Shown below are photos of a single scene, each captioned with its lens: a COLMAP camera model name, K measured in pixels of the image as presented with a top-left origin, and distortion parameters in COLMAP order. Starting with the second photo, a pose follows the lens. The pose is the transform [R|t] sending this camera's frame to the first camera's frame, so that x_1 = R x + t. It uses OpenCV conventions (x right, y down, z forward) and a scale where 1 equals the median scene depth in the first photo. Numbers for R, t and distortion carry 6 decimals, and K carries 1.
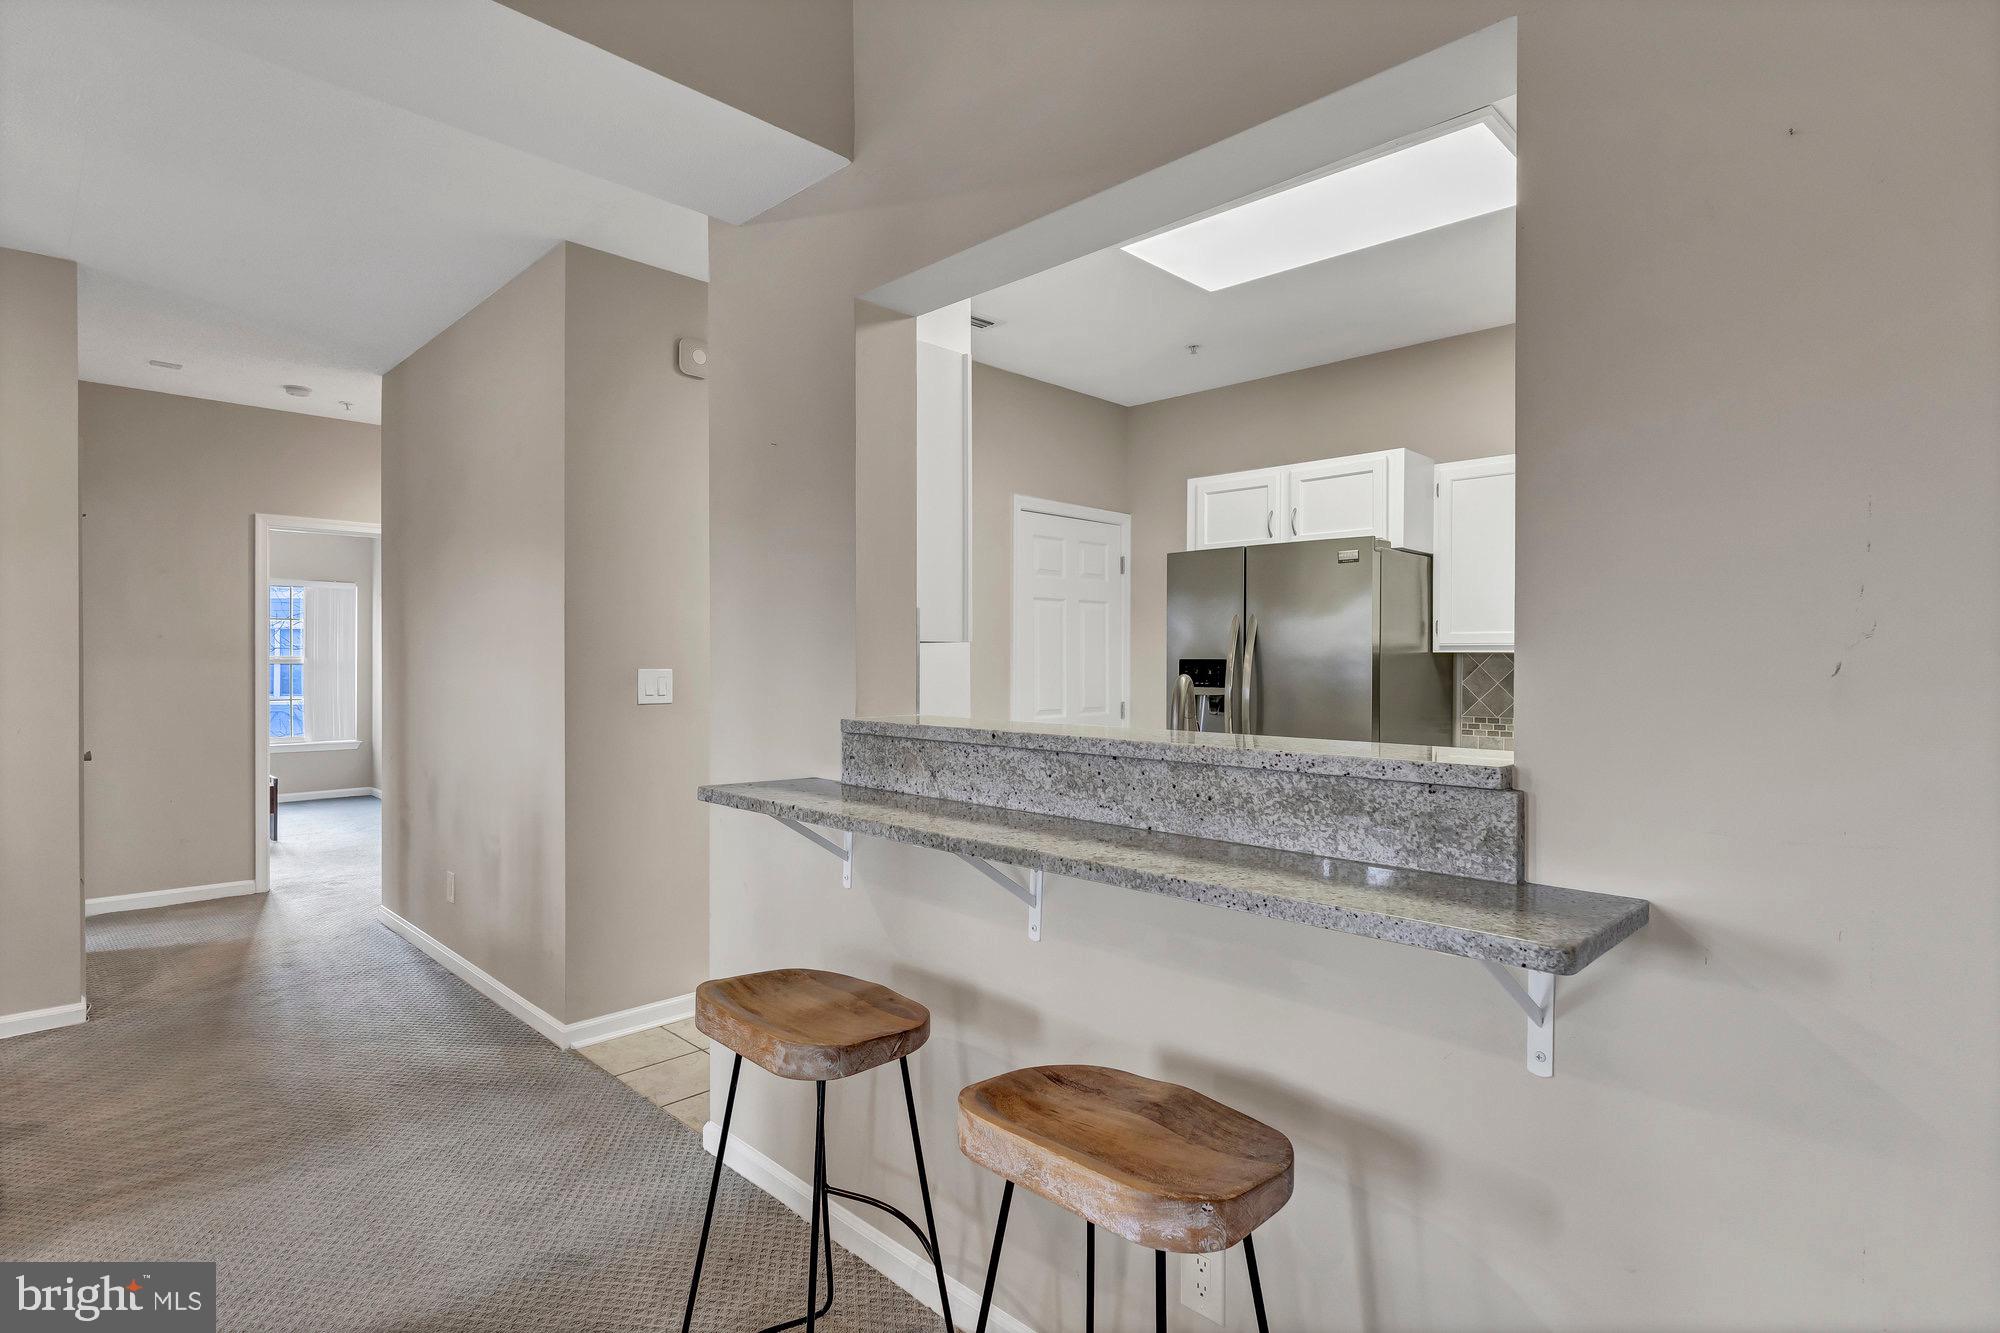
lens RADIAL K [[965.3, 0, 997.5], [0, 965.3, 670.7], [0, 0, 1]] dist [-0.003526, 0.001128]
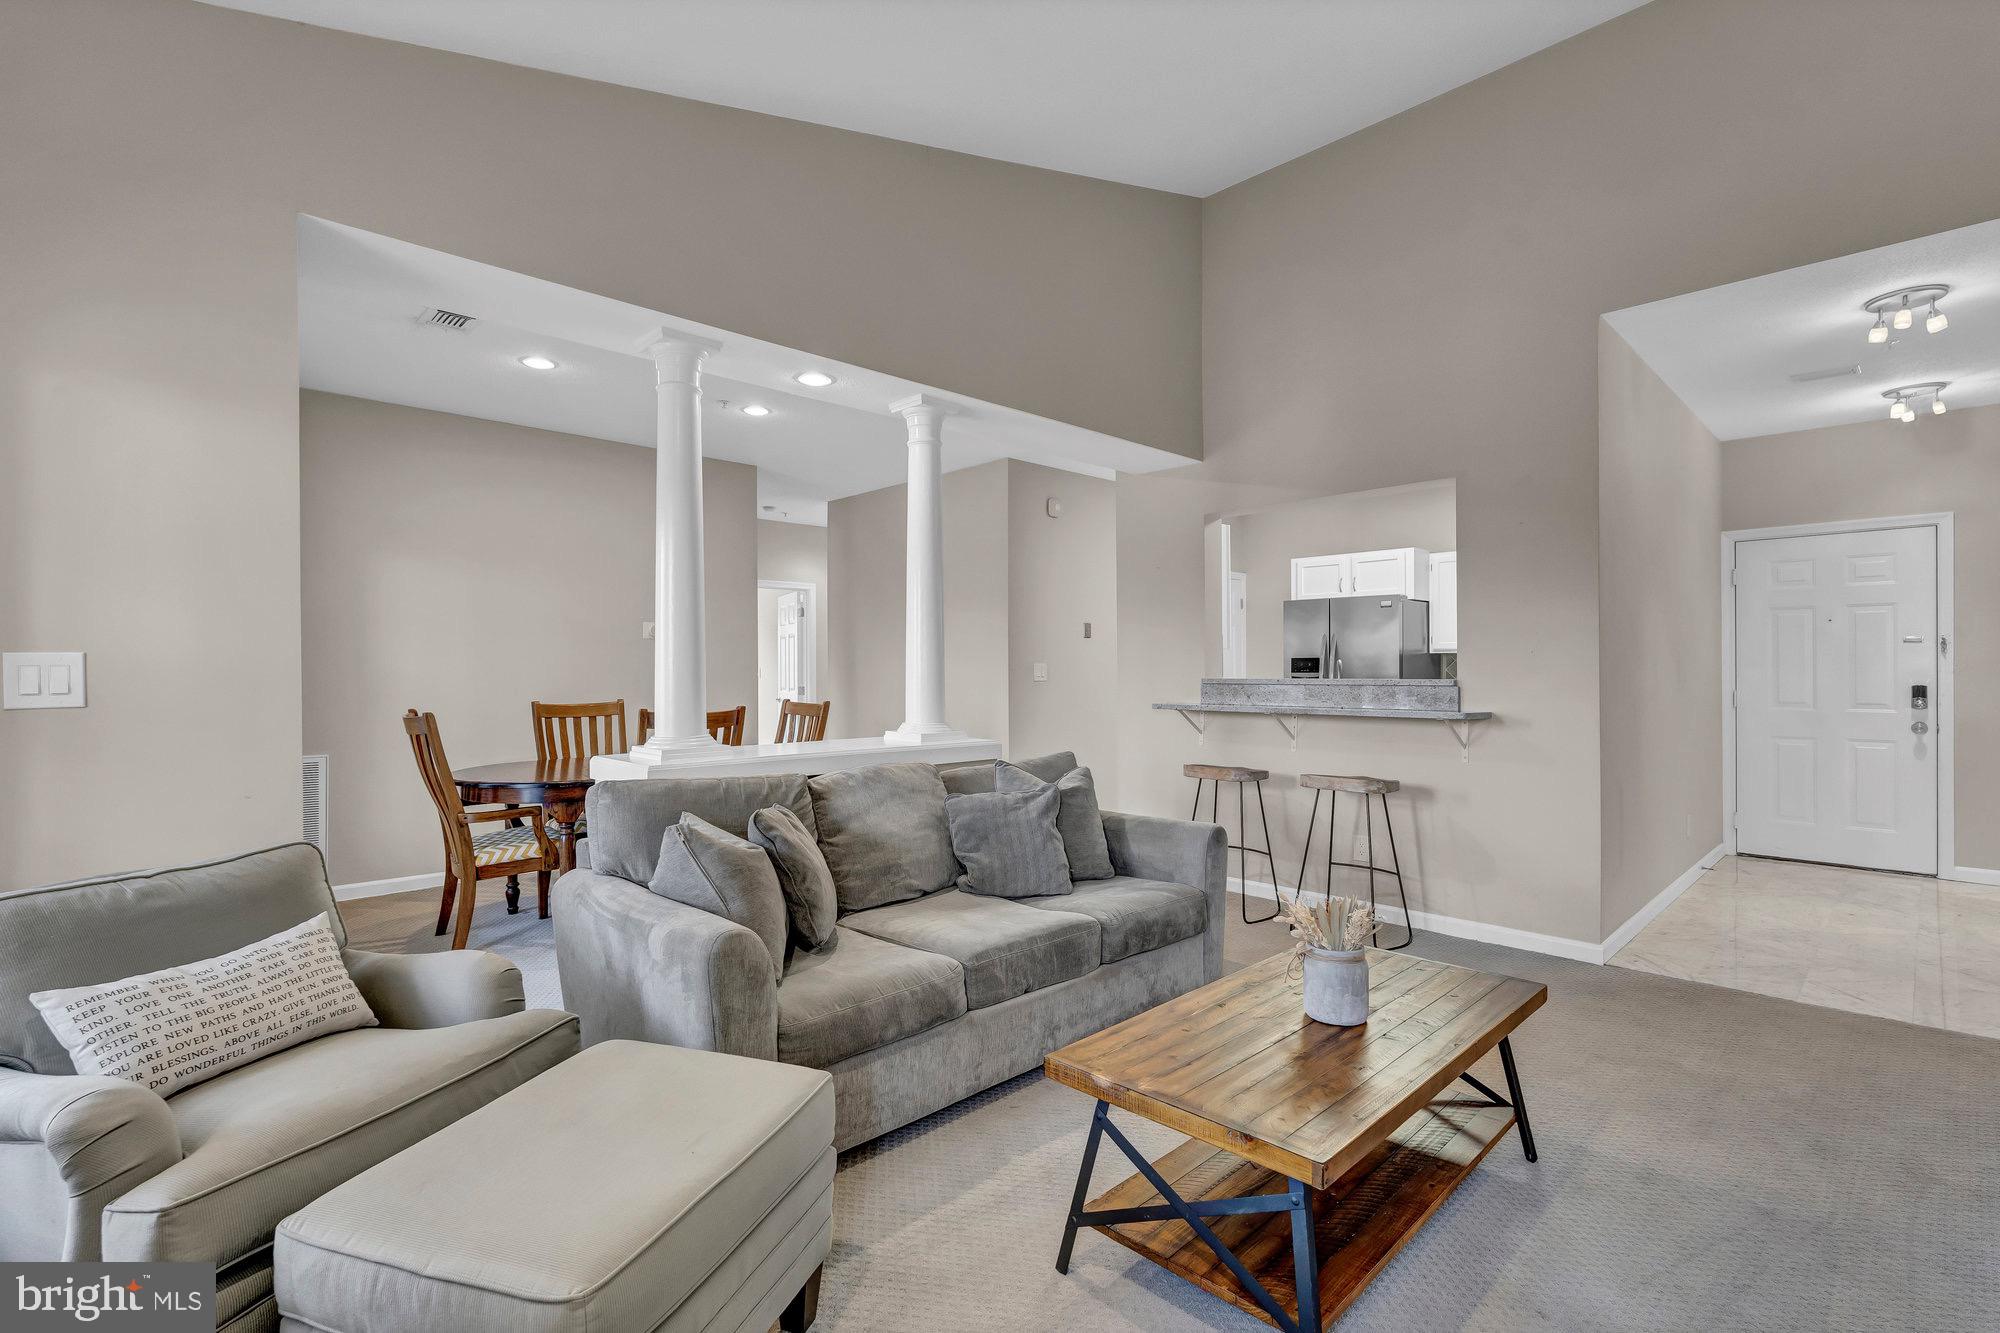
lens RADIAL K [[898.0, 0, 991.6], [0, 898.0, 670.5], [0, 0, 1]] dist [-0.004867, 0.000367]
pose [[0.999692, -0.006893, -0.023830, -0.378150], [0.006634, 0.999919, -0.010904, 0.029328], [0.023903, 0.010742, 0.999657, -0.805477]]
